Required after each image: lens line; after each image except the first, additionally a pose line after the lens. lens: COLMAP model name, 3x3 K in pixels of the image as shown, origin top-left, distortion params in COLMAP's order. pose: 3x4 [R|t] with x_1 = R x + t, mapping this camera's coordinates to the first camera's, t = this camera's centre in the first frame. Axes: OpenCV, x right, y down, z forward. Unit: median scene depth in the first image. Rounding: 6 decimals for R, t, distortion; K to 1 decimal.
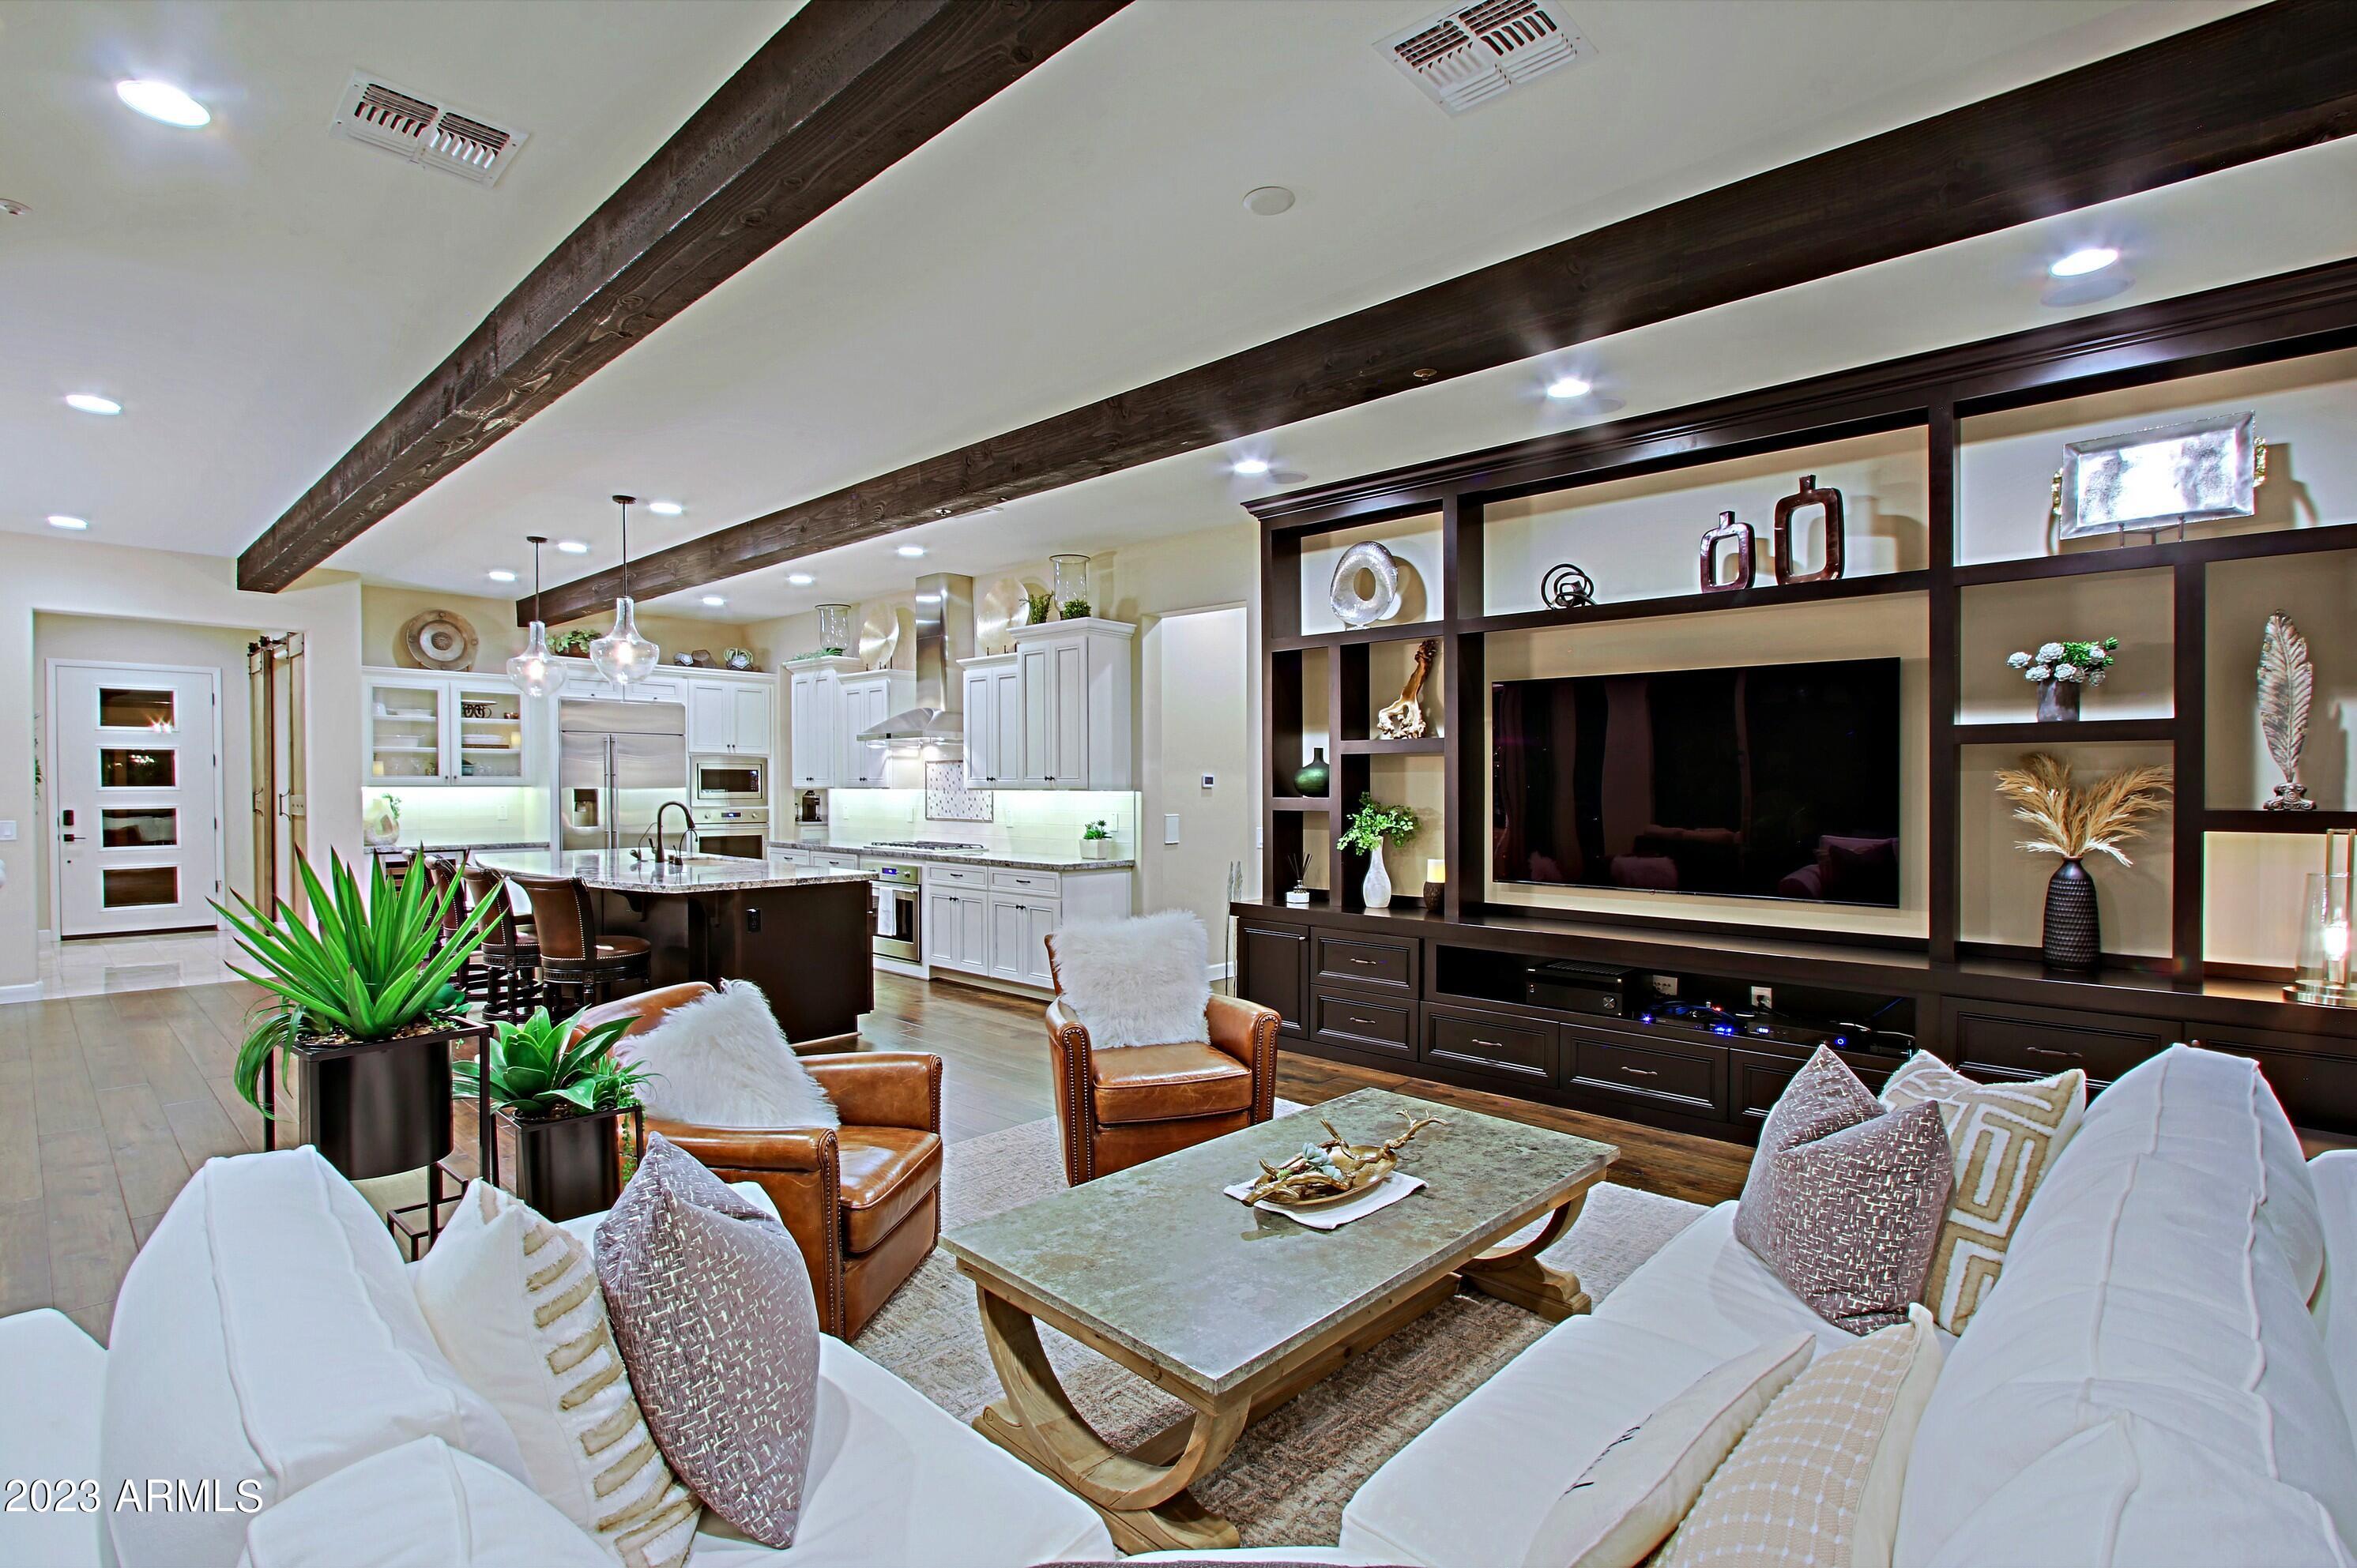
lens RADIAL K [[1124.9, 0, 1172.0], [0, 1124.9, 788.7], [0, 0, 1]] dist [0.000556, 0.000157]
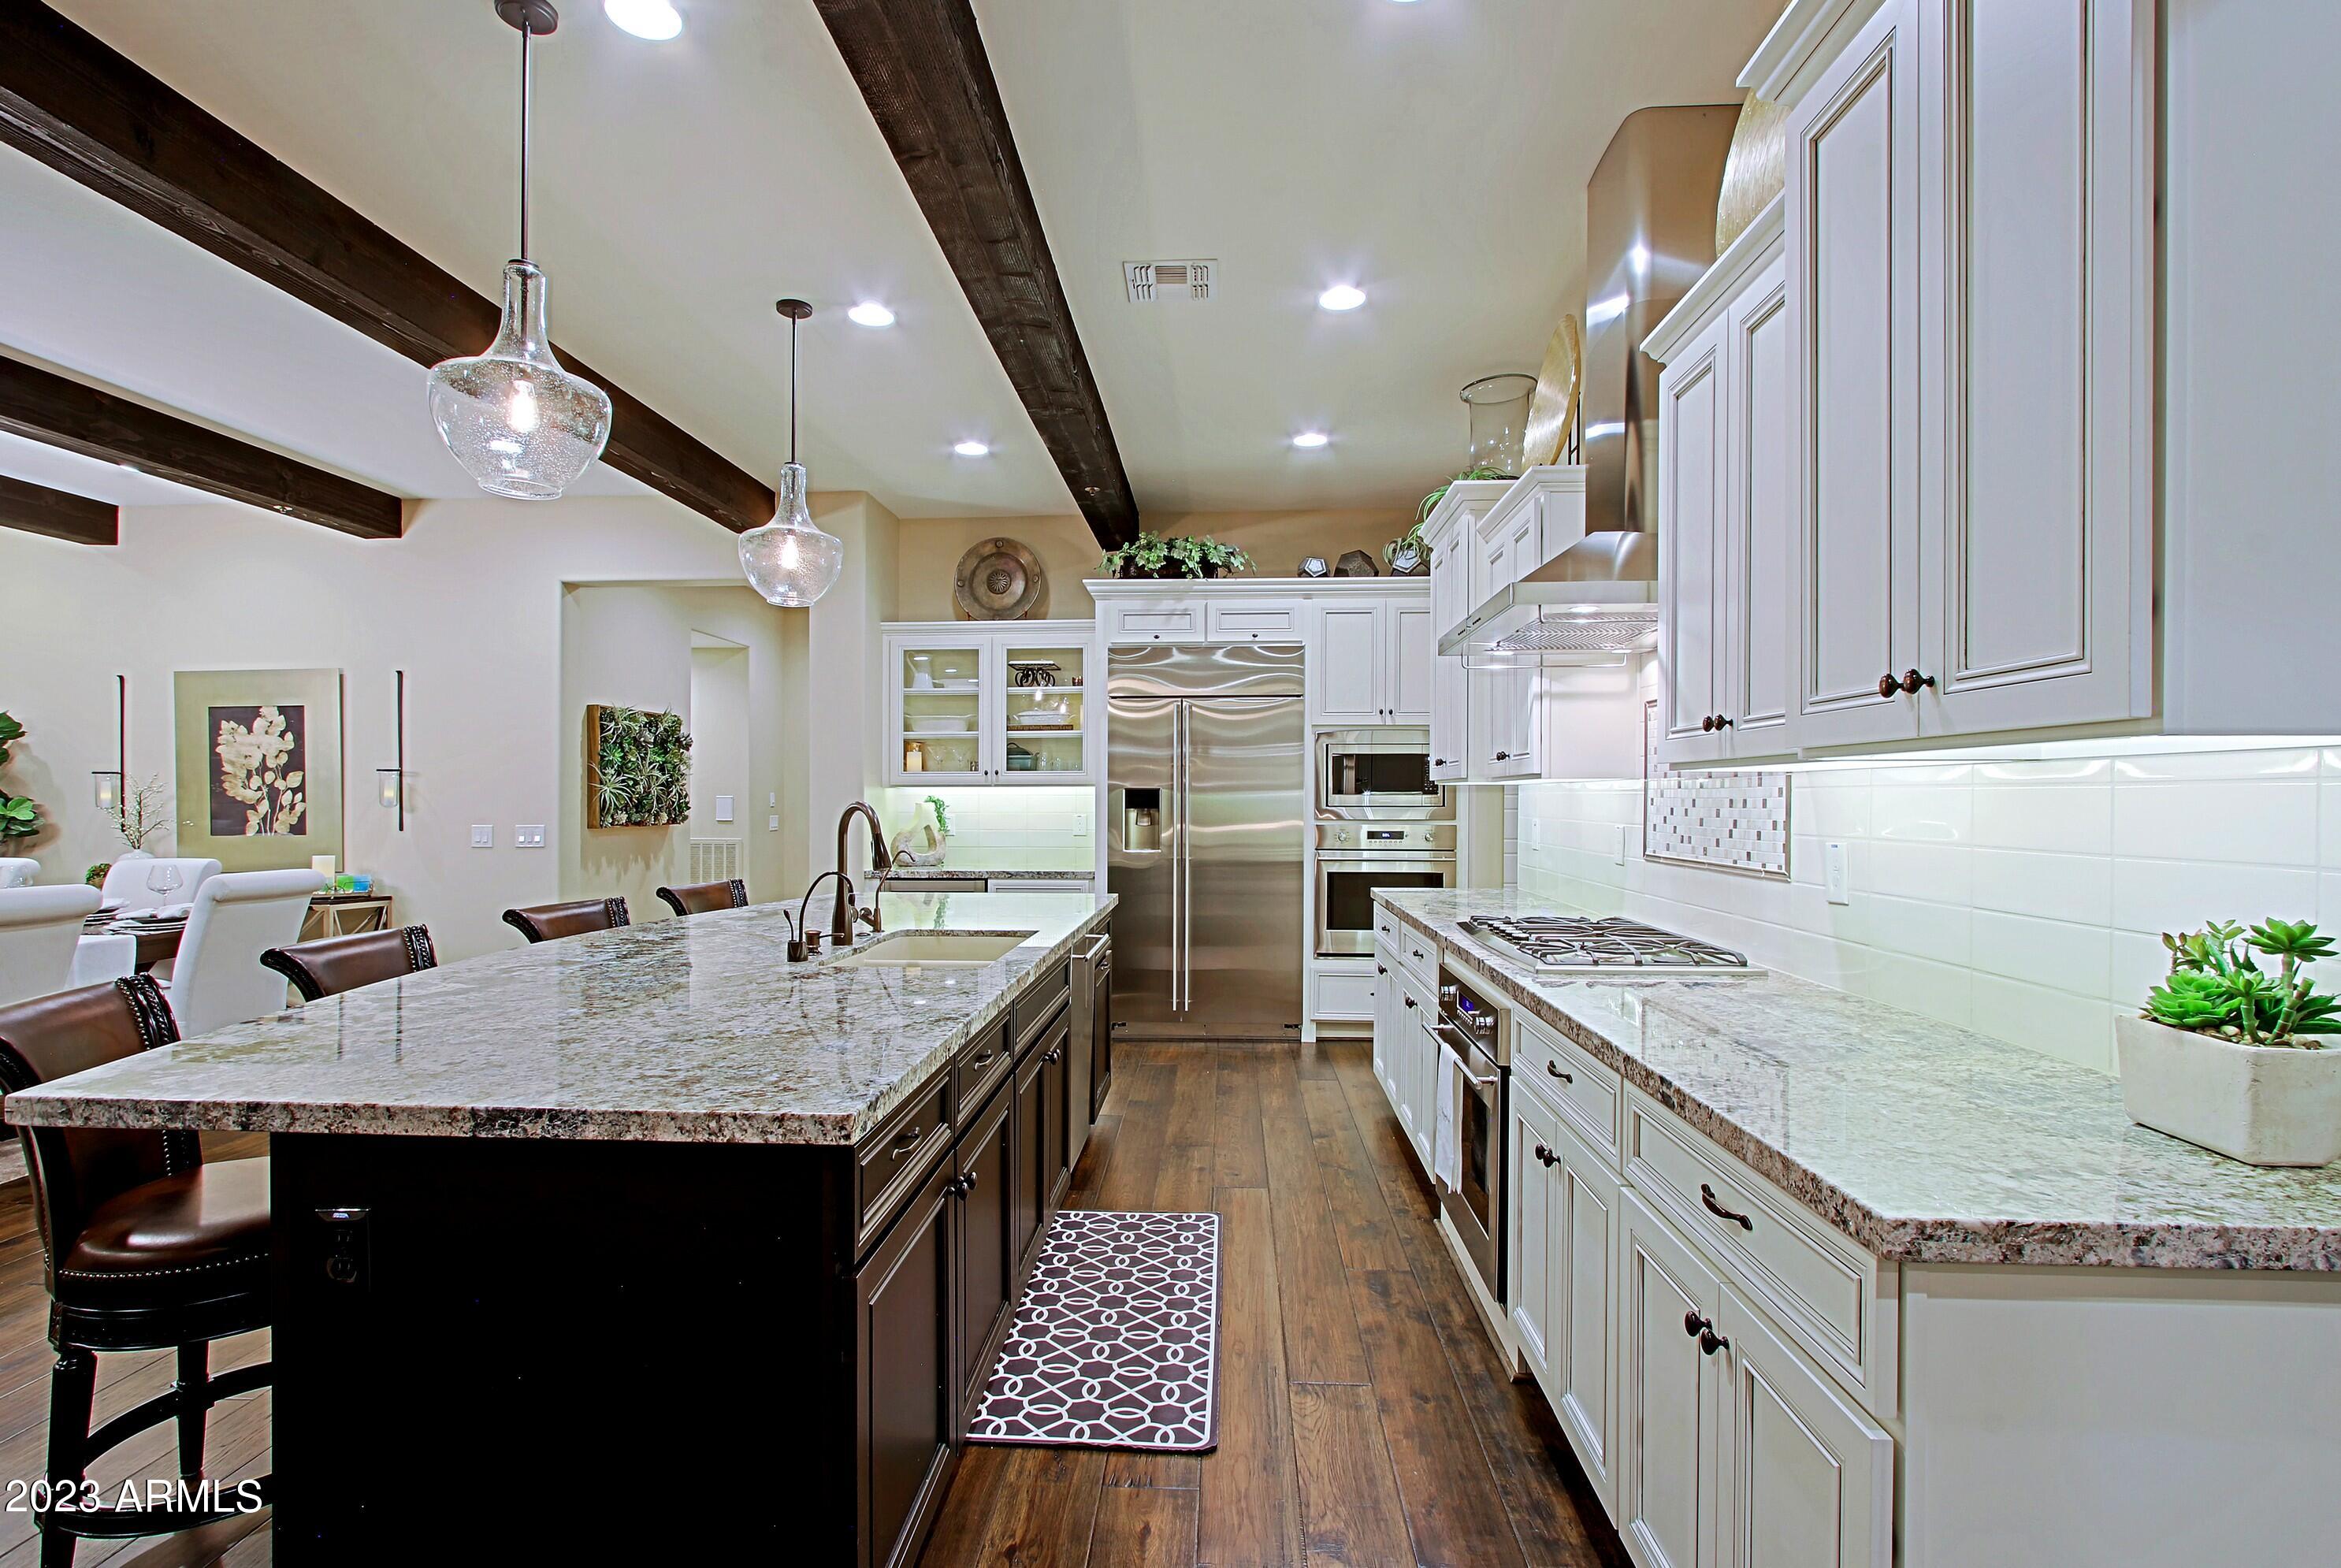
lens RADIAL K [[1117.4, 0, 1176.9], [0, 1117.4, 799.6], [0, 0, 1]] dist [0.000556, 0.000157]
pose [[0.630111, -0.000917, -0.776504, -0.032028], [-0.003972, 0.999982, -0.004404, 0.009391], [0.776495, 0.005859, 0.630097, 0.646925]]
